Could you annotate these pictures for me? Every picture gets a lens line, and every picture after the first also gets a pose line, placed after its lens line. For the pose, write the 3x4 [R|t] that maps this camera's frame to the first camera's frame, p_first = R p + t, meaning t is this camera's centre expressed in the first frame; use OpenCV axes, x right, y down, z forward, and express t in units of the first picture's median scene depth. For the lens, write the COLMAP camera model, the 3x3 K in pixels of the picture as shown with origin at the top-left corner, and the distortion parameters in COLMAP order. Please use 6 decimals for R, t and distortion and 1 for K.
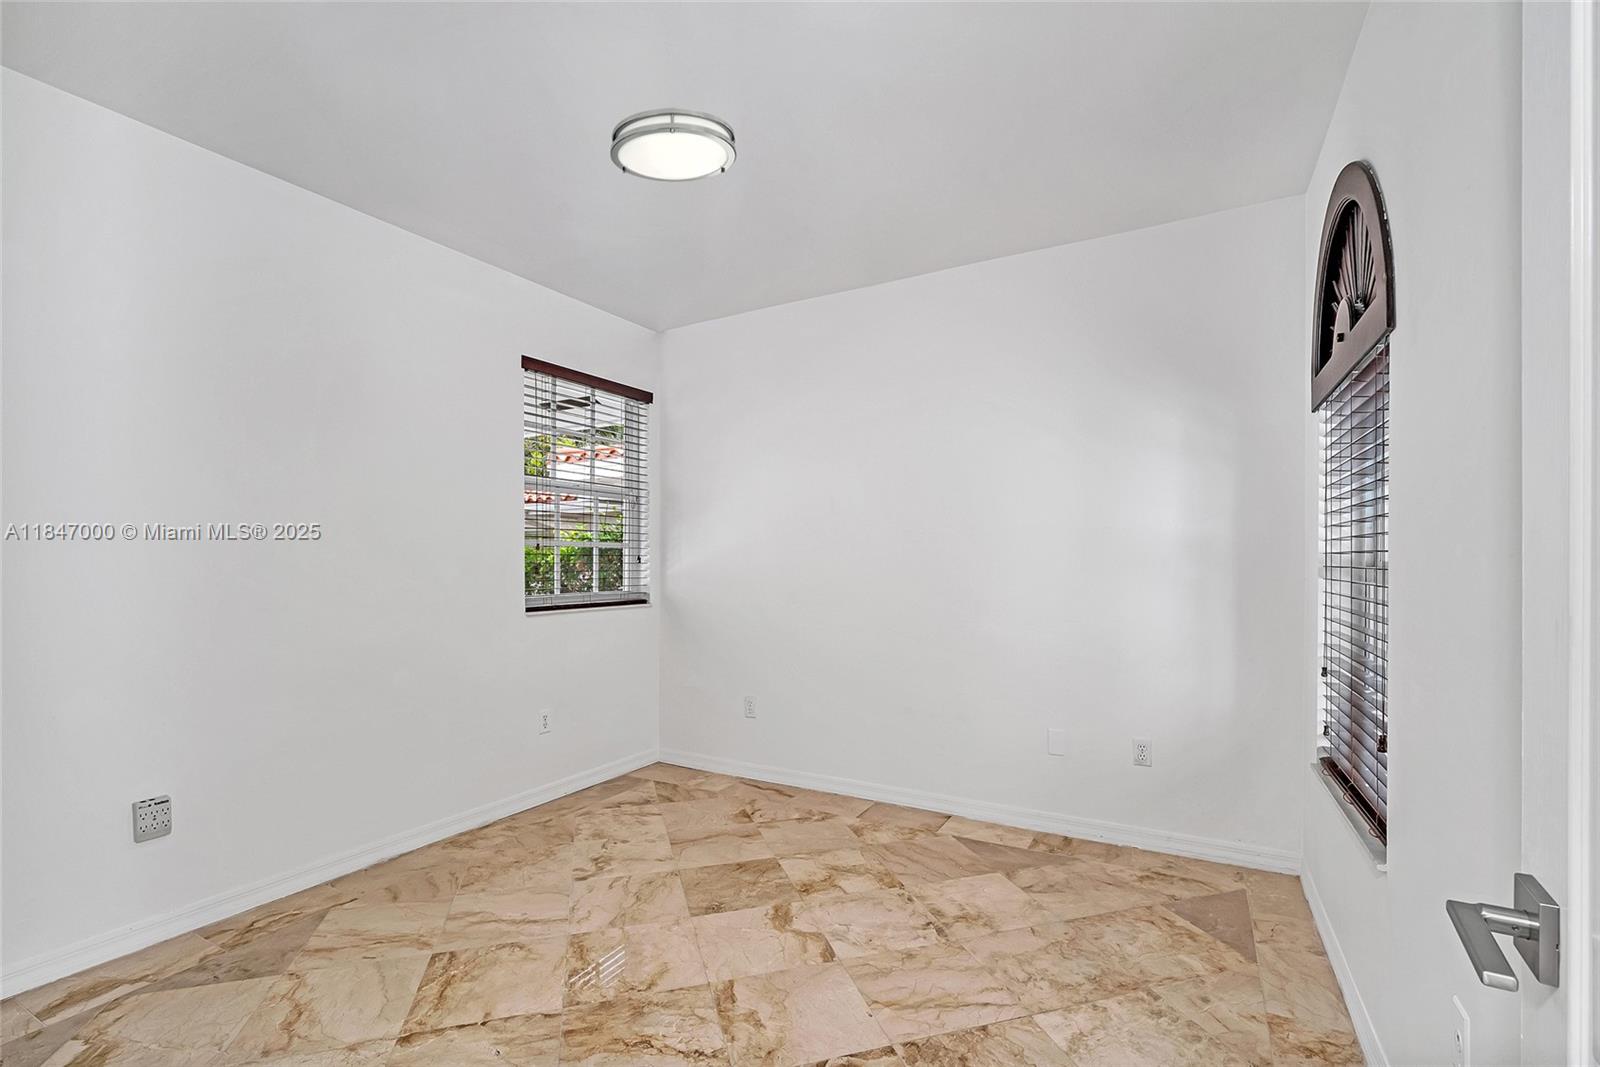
lens RADIAL K [[705.9, 0, 809.1], [0, 705.9, 548.1], [0, 0, 1]] dist [0.000408, 0.000794]
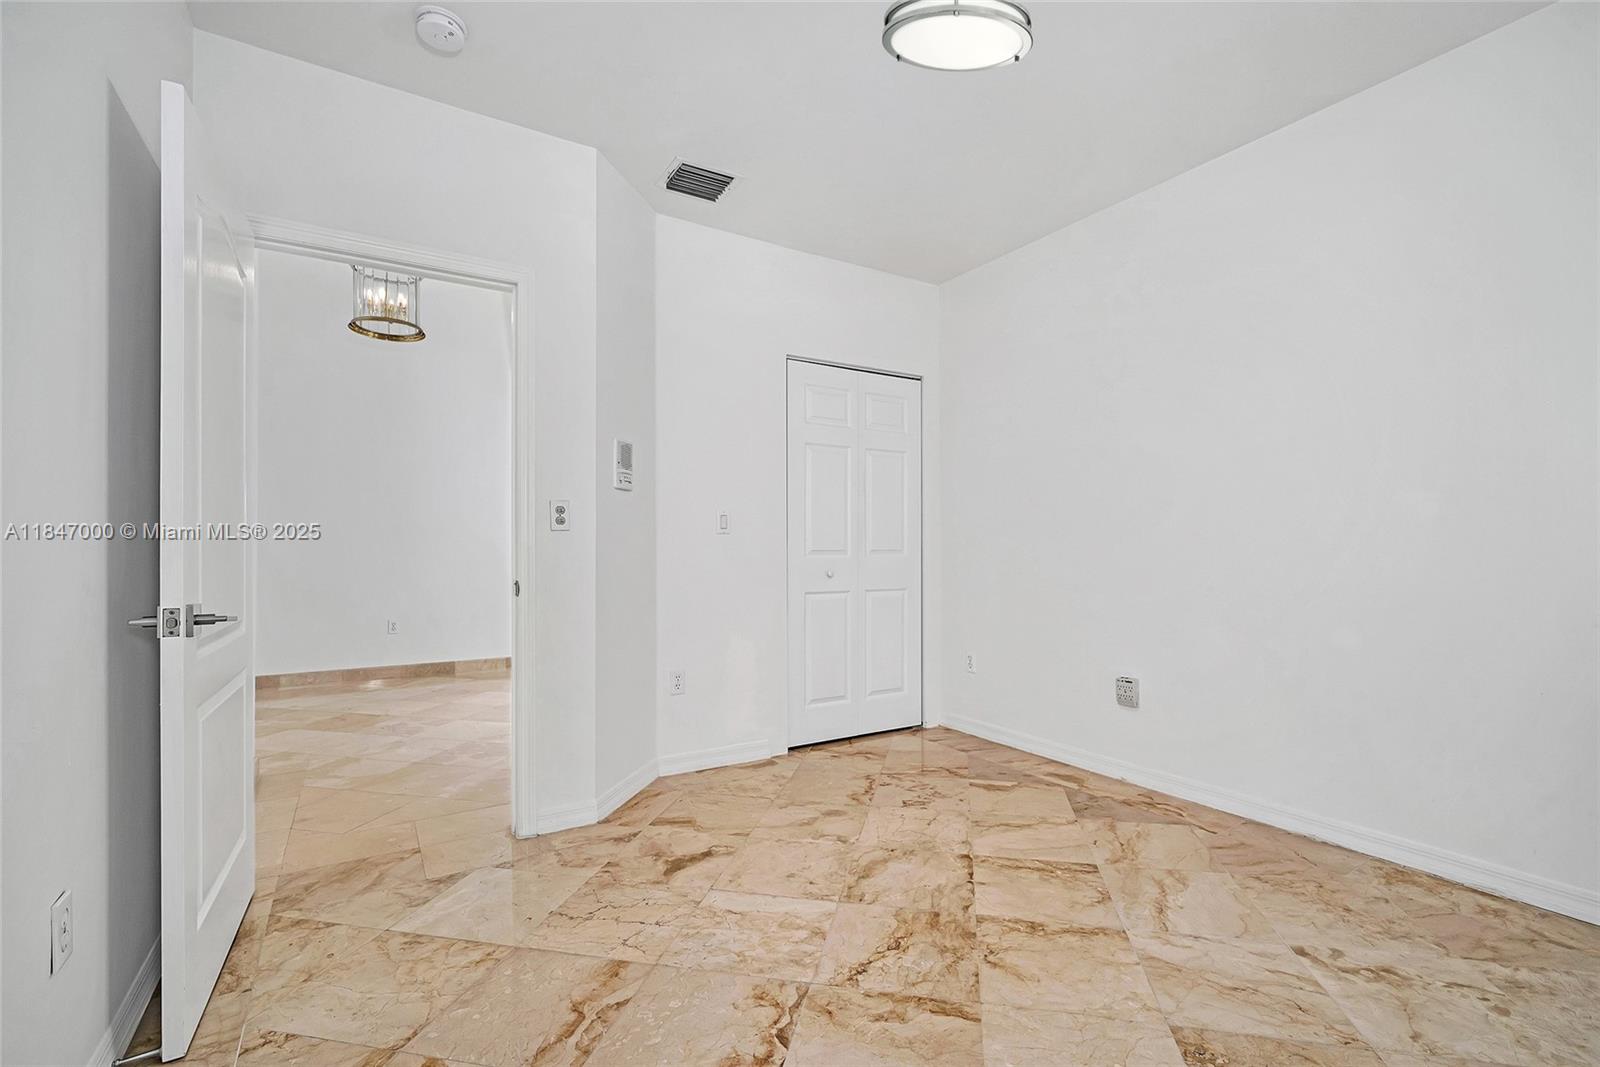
lens RADIAL K [[705.9, 0, 809.1], [0, 705.9, 548.1], [0, 0, 1]] dist [0.000408, 0.000794]
pose [[-0.467603, 0.000887, -0.883938, 0.593063], [0.021146, 0.999725, -0.010182, 0.103219], [0.883686, -0.023453, -0.467493, 1.114616]]
